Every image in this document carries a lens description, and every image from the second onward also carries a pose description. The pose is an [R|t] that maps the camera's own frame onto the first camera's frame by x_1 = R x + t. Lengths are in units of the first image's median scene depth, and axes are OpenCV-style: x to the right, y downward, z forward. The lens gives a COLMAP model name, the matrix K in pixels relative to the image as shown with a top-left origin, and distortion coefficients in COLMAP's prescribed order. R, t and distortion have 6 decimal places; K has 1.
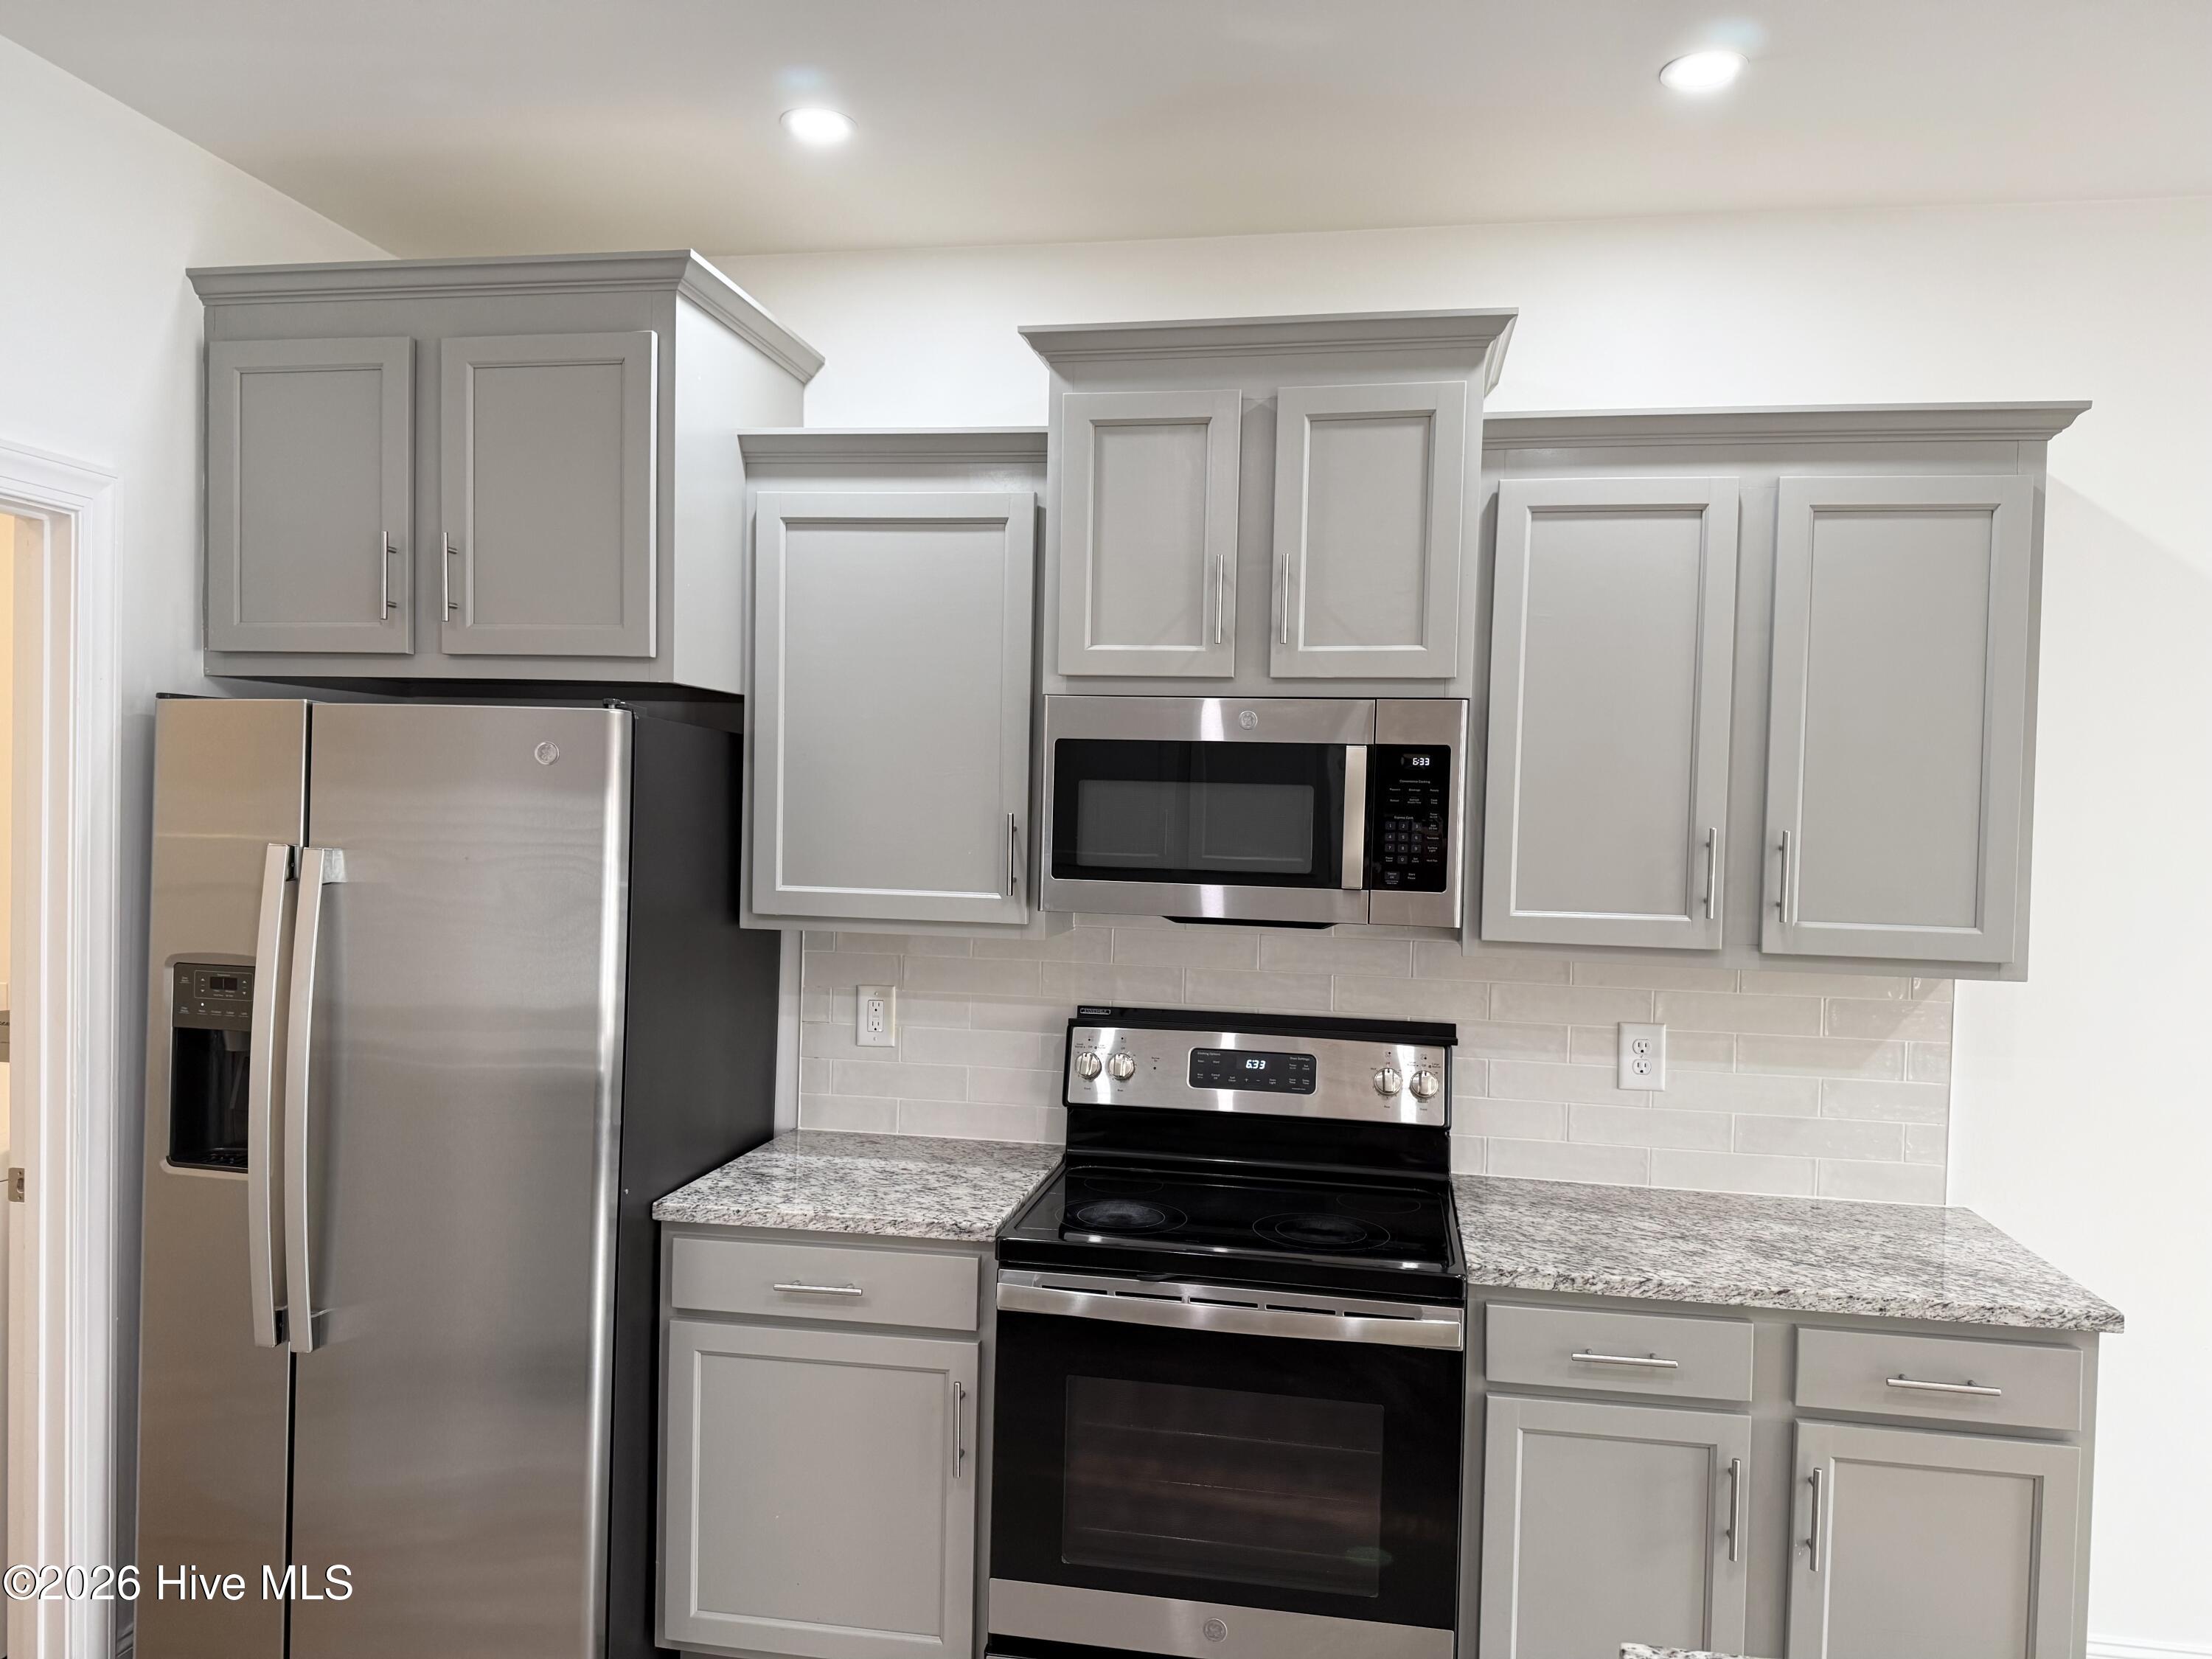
lens RADIAL K [[1557.0, 0, 1103.7], [0, 1557.0, 839.7], [0, 0, 1]] dist [0.122358, -0.180506]
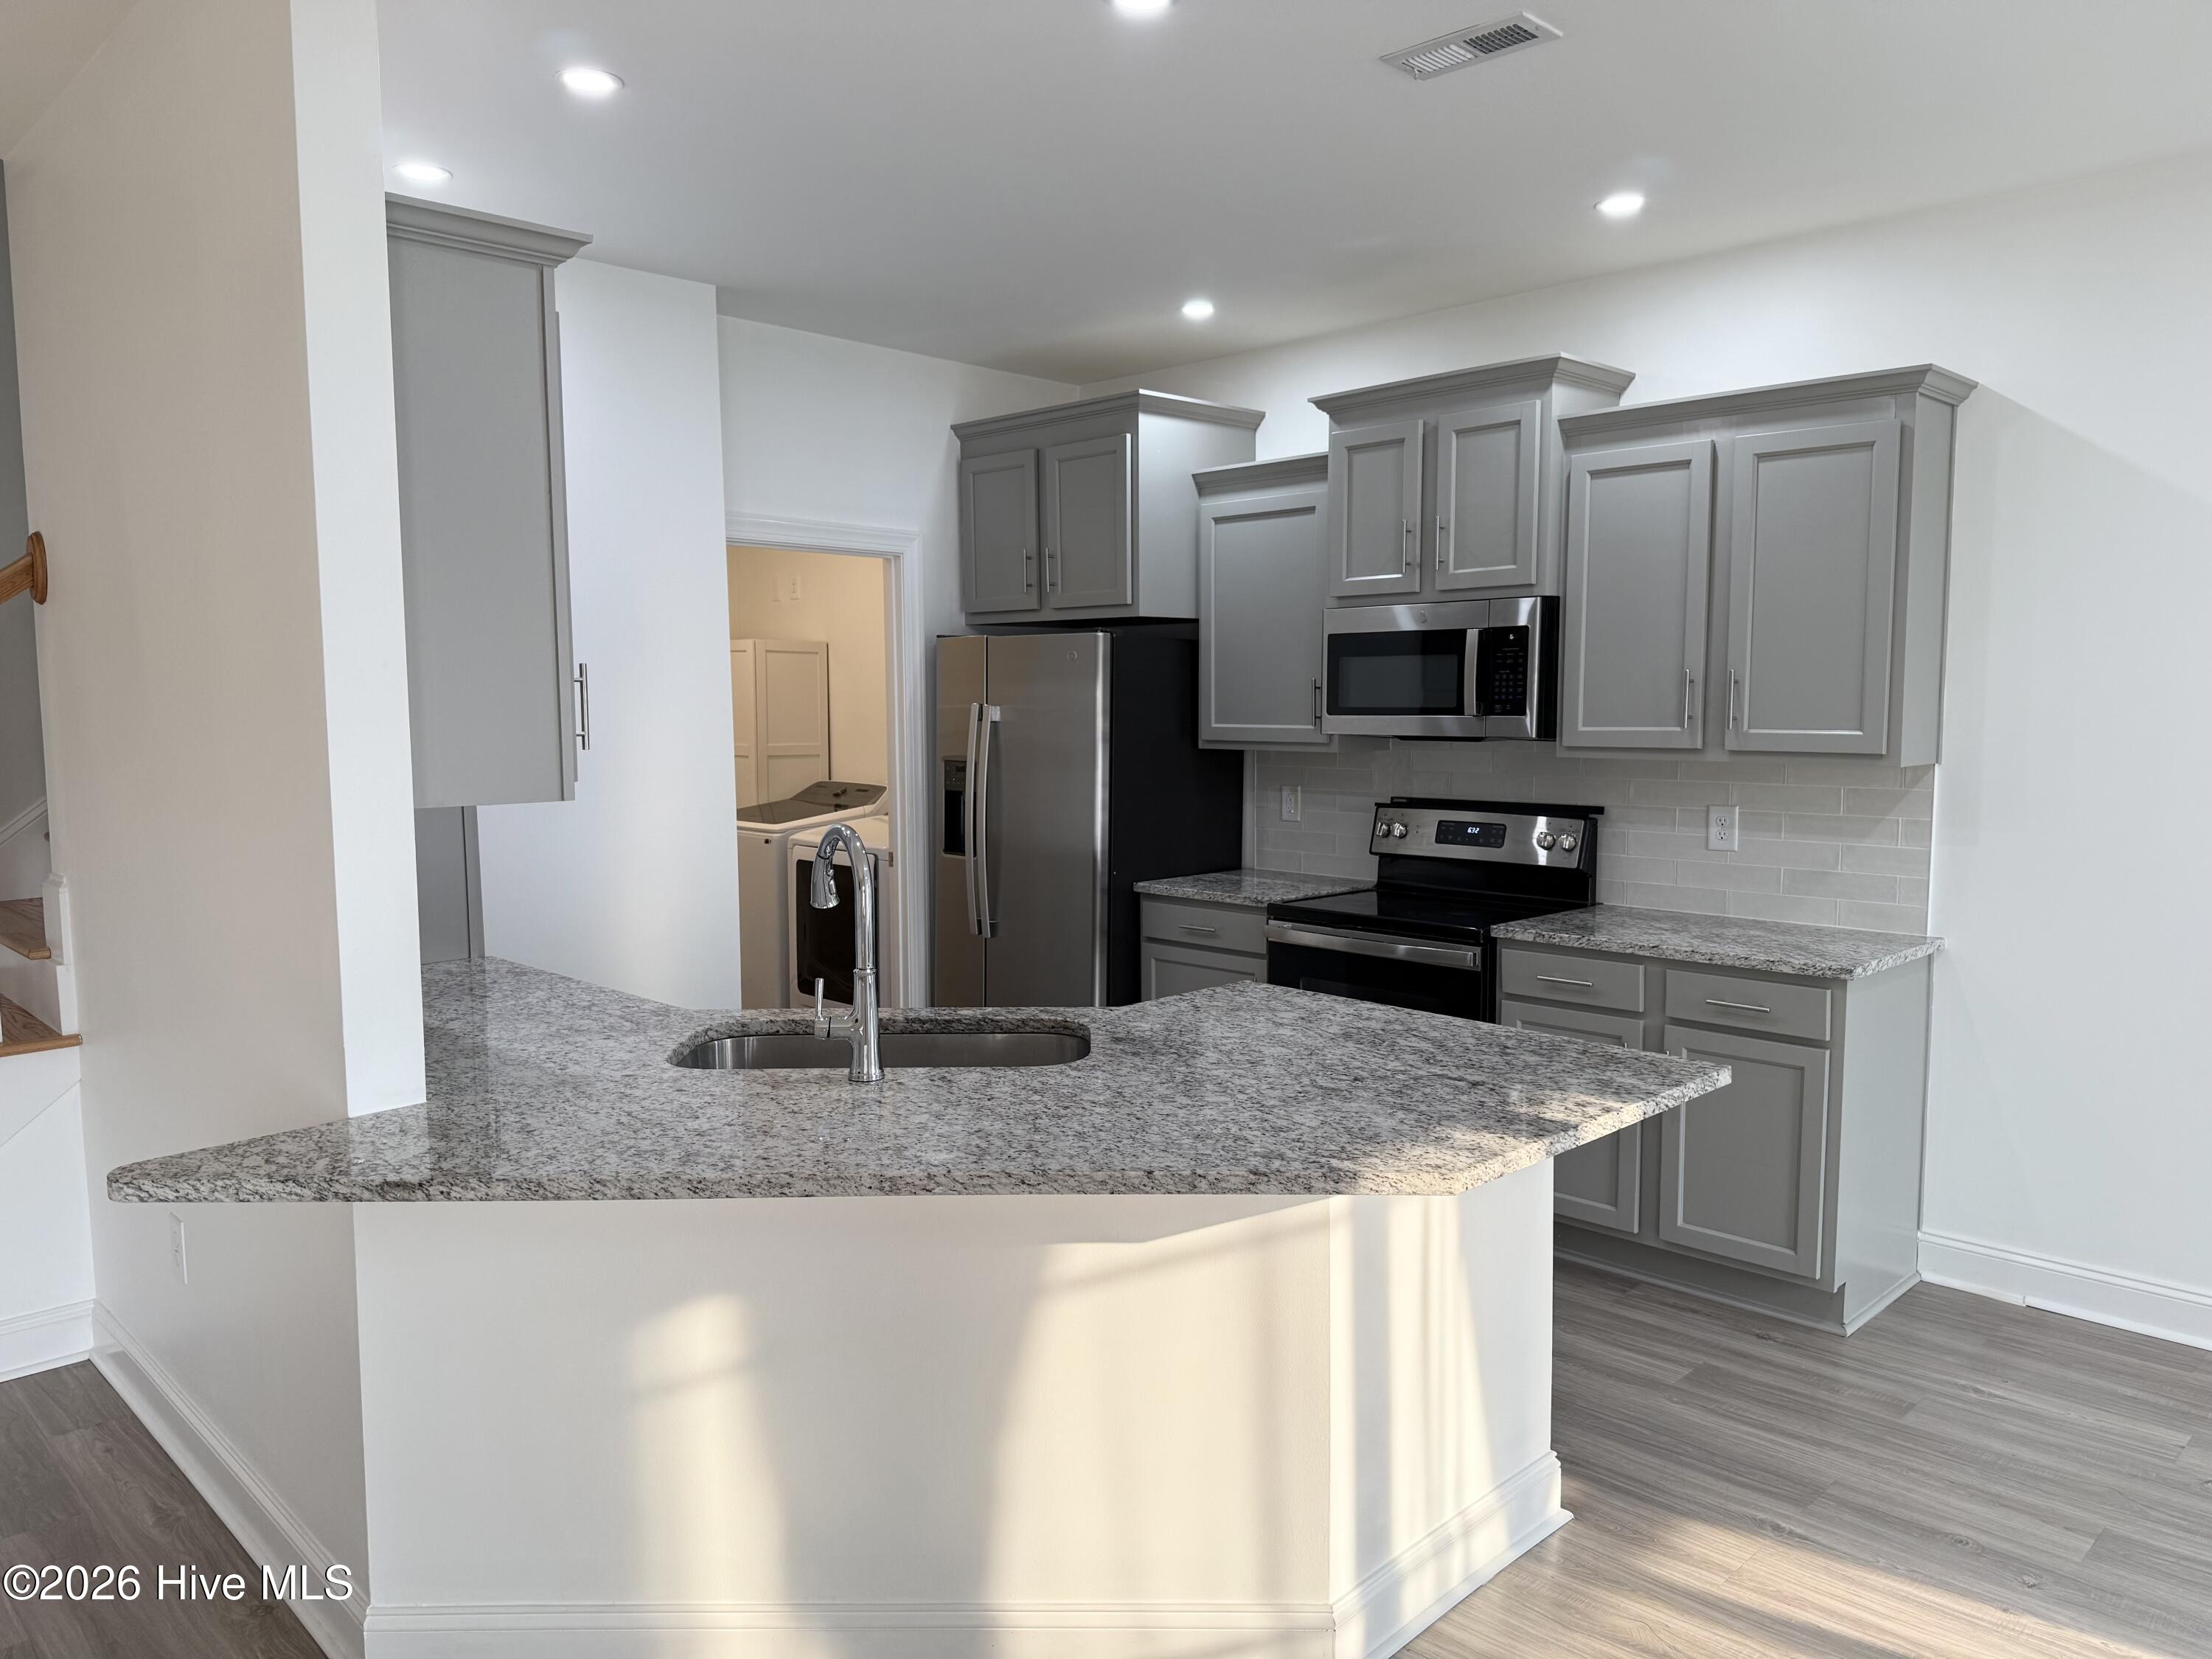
lens RADIAL K [[1557.0, 0, 1103.7], [0, 1557.0, 839.7], [0, 0, 1]] dist [0.122358, -0.180506]
pose [[0.817803, 0.025622, -0.574928, 0.787402], [0.010881, 0.998141, 0.059960, 0.058016], [0.575396, -0.055291, 0.816004, -0.593387]]
